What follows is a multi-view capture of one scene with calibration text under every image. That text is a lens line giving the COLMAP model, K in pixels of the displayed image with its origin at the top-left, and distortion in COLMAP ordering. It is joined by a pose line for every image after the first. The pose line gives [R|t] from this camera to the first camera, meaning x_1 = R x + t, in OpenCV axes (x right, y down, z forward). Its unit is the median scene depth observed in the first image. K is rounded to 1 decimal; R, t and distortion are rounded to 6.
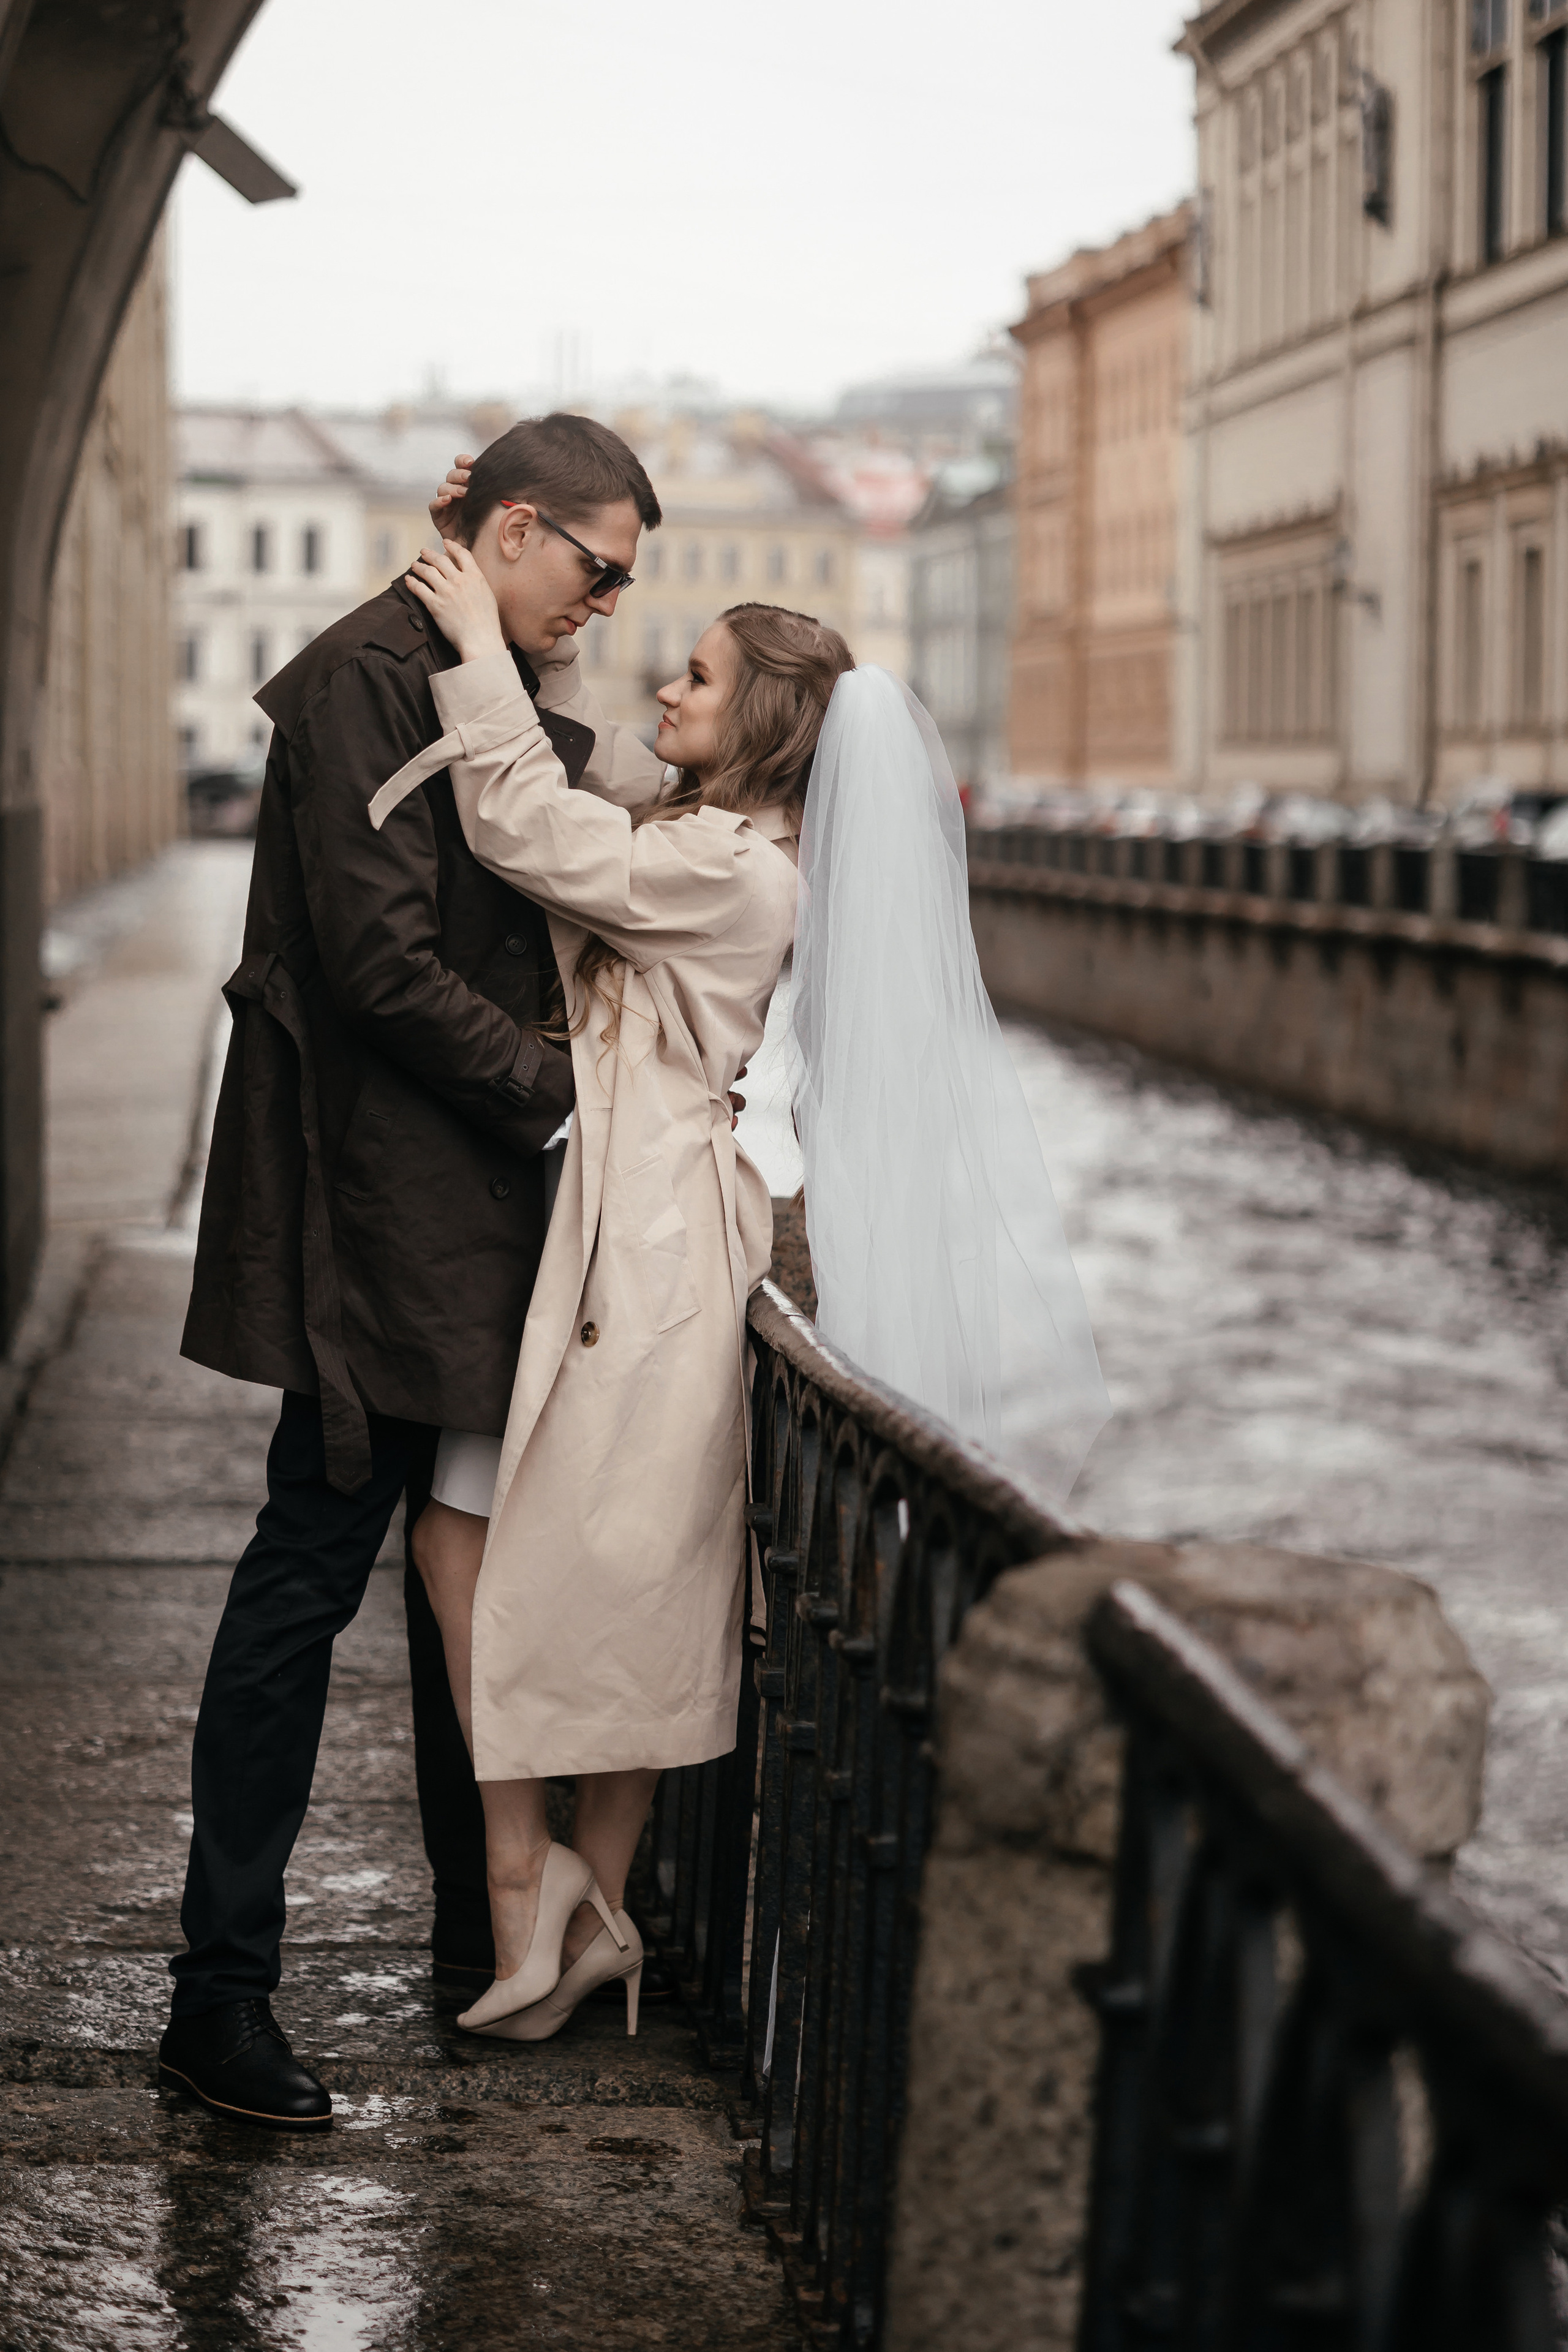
lens RADIAL K [[5557.4, 0, 784.0], [0, 5557.4, 1176.0], [0, 0, 1]] dist [0.020290, -0.195531]
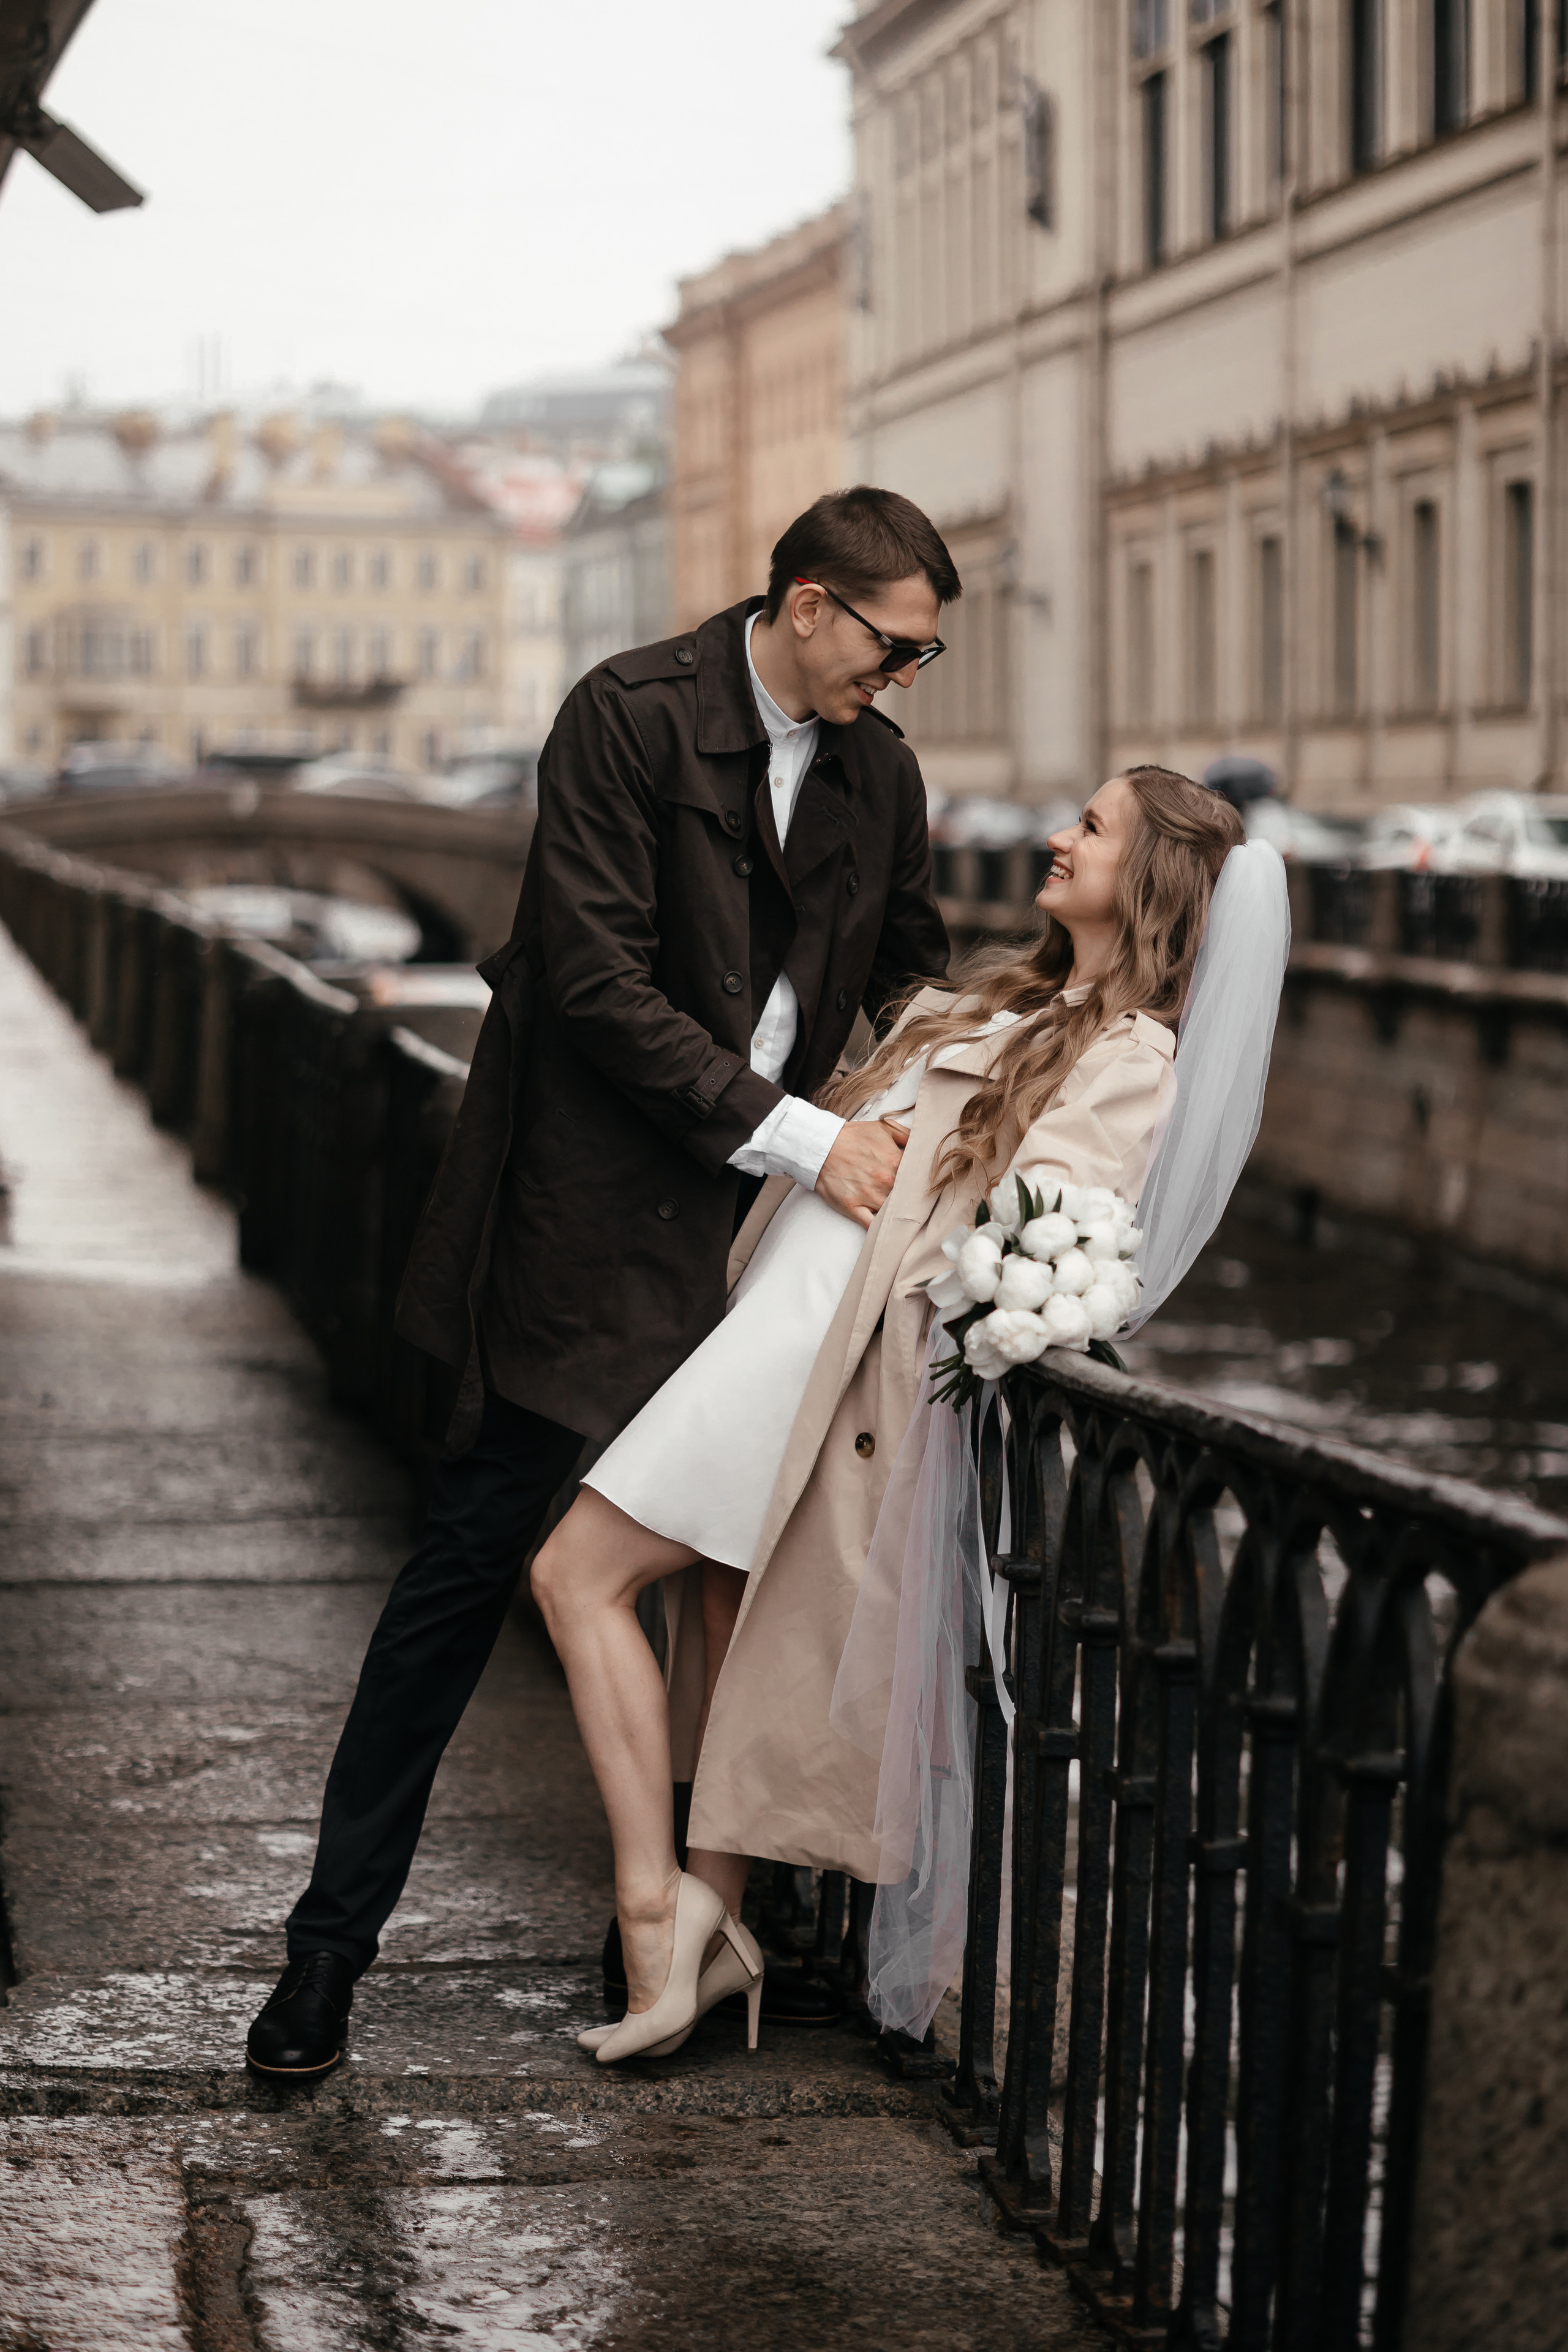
lens RADIAL K [[5557.4, 0, 784.0], [0, 5557.4, 1176.0], [0, 0, 1]] dist [0.020290, -0.195531]
pose [[0.997869, -0.014048, 0.063723, -0.054435], [0.014105, 0.999900, -0.000455, -0.000852], [-0.063710, 0.001353, 0.997968, 0.001545]]
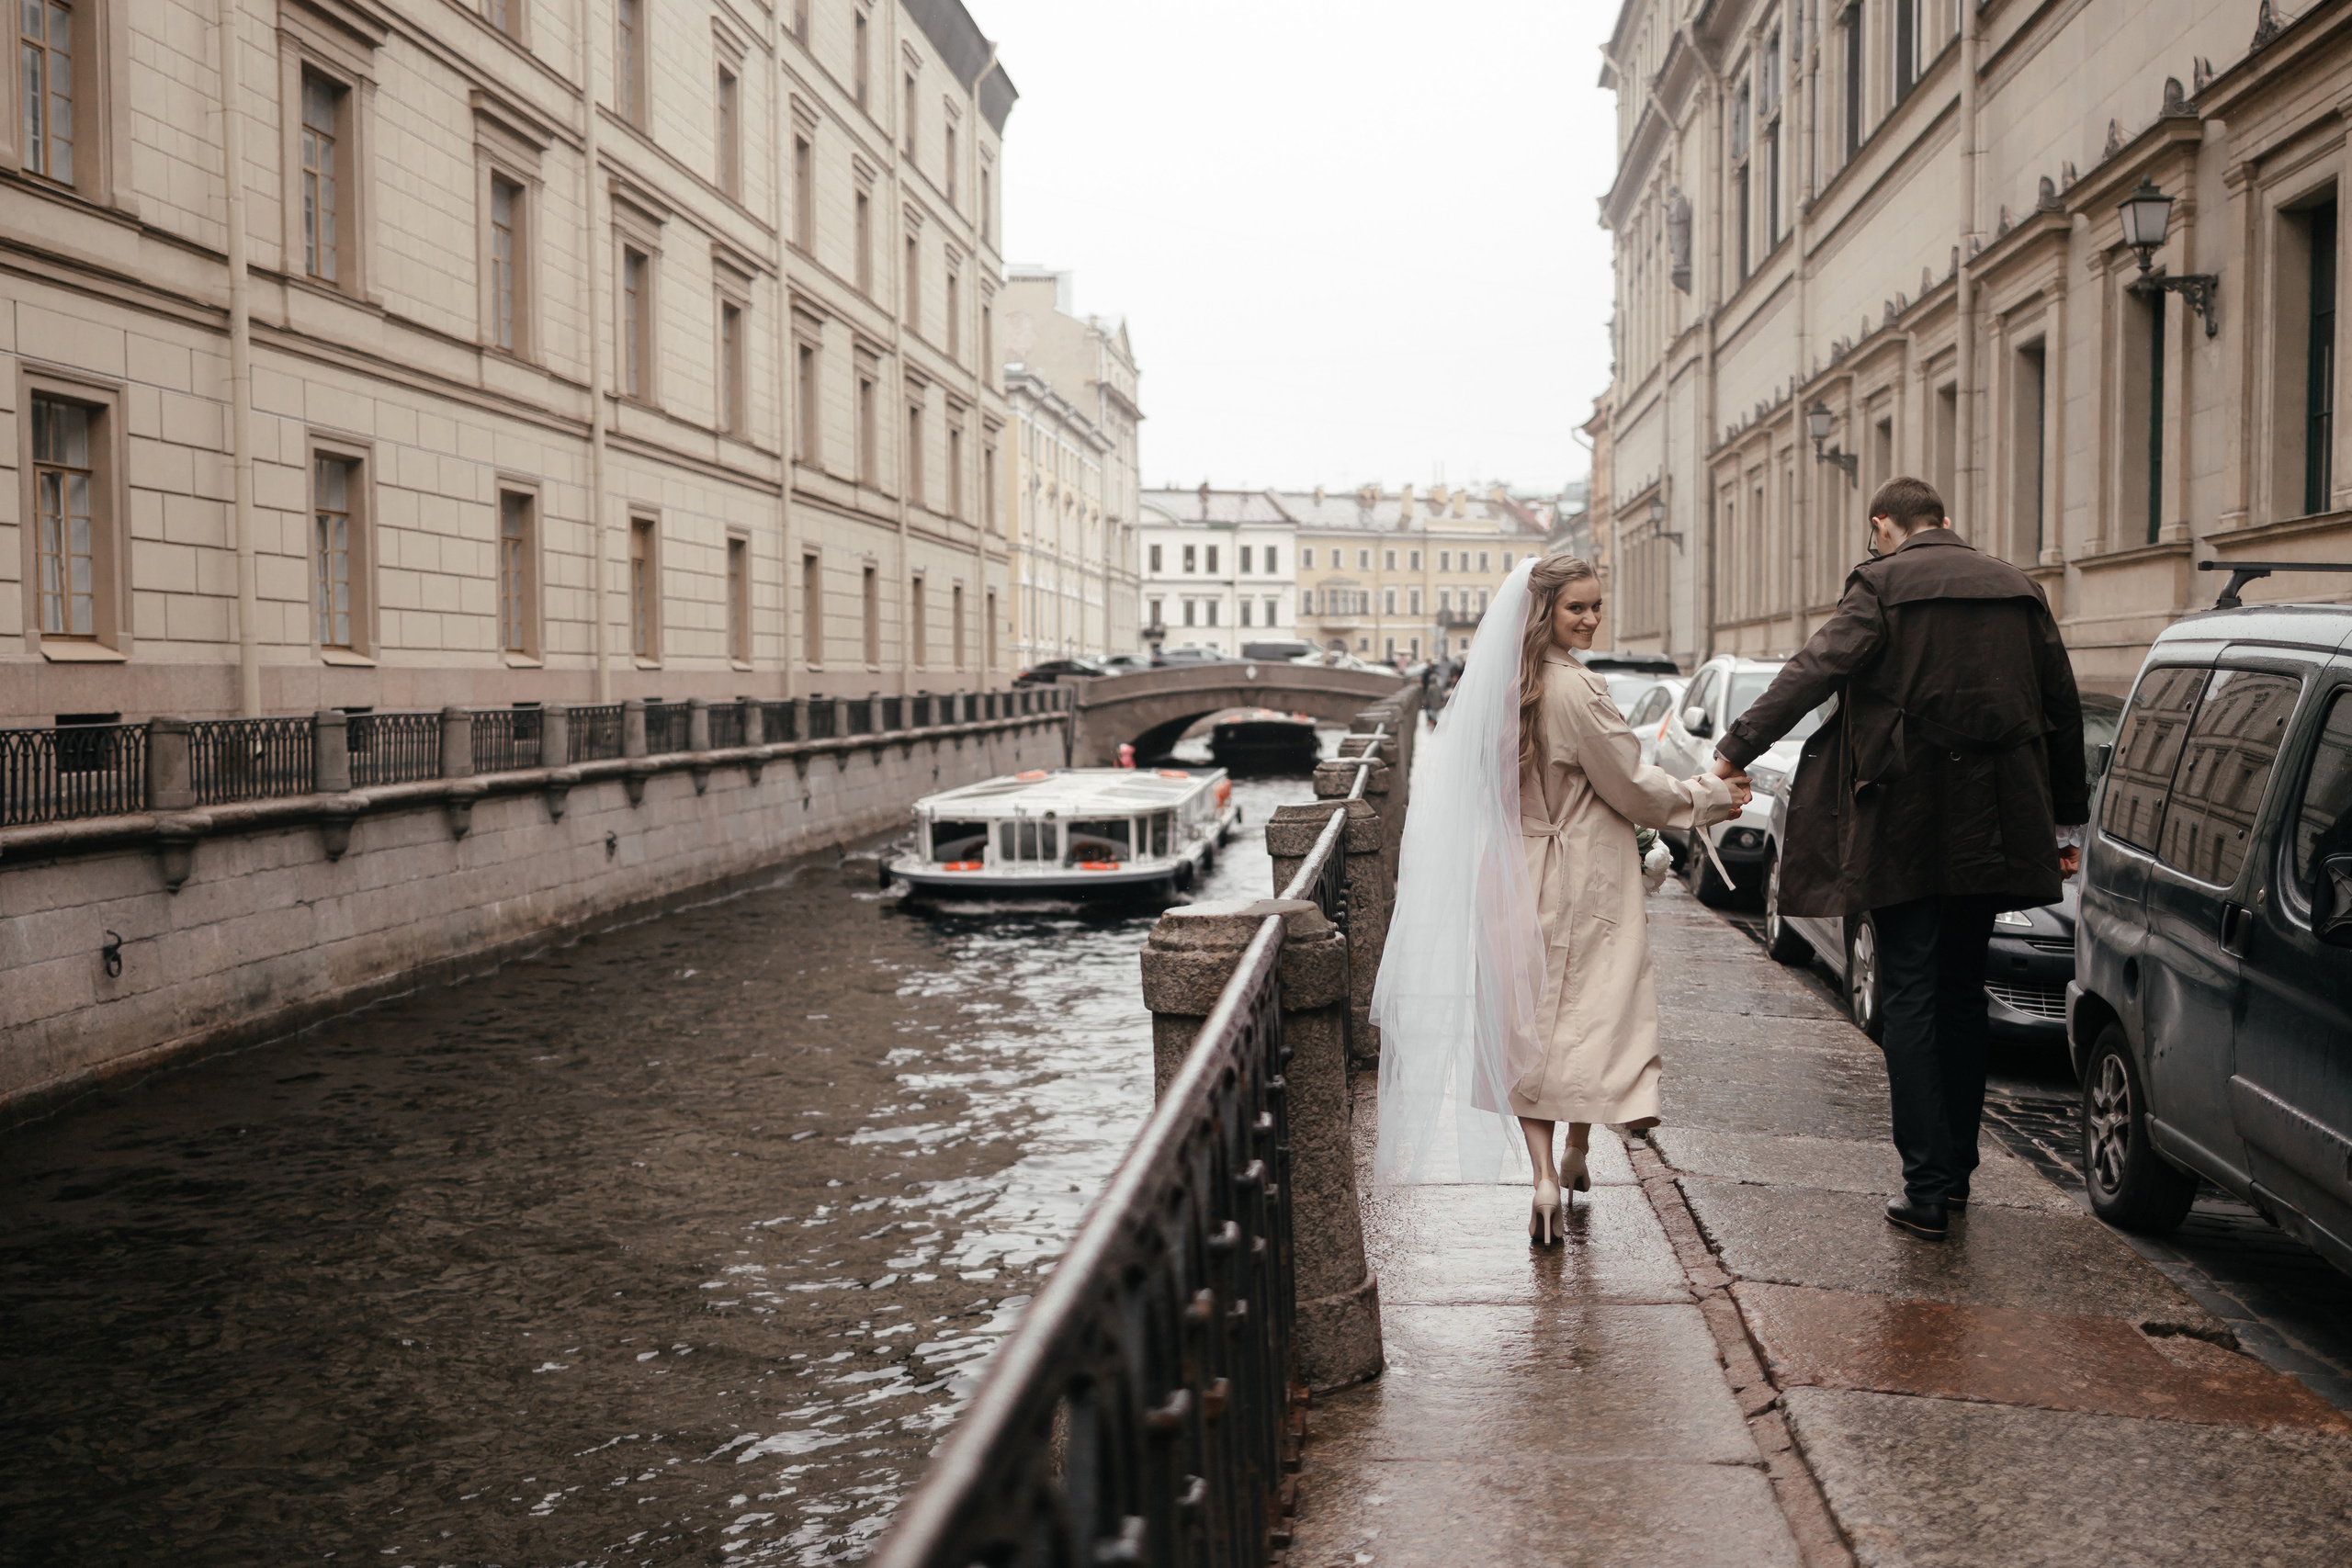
lens RADIAL K [[2310.1, 0, 1176.0], [0, 2310.1, 784.0], [0, 0, 1]] dist [0.074517, -0.014820]
pose [[0.982692, -0.006409, -0.185135, 0.784200], [0.002216, 0.999737, -0.022847, -0.205305], [0.185233, 0.022042, 0.982447, 3.201823]]
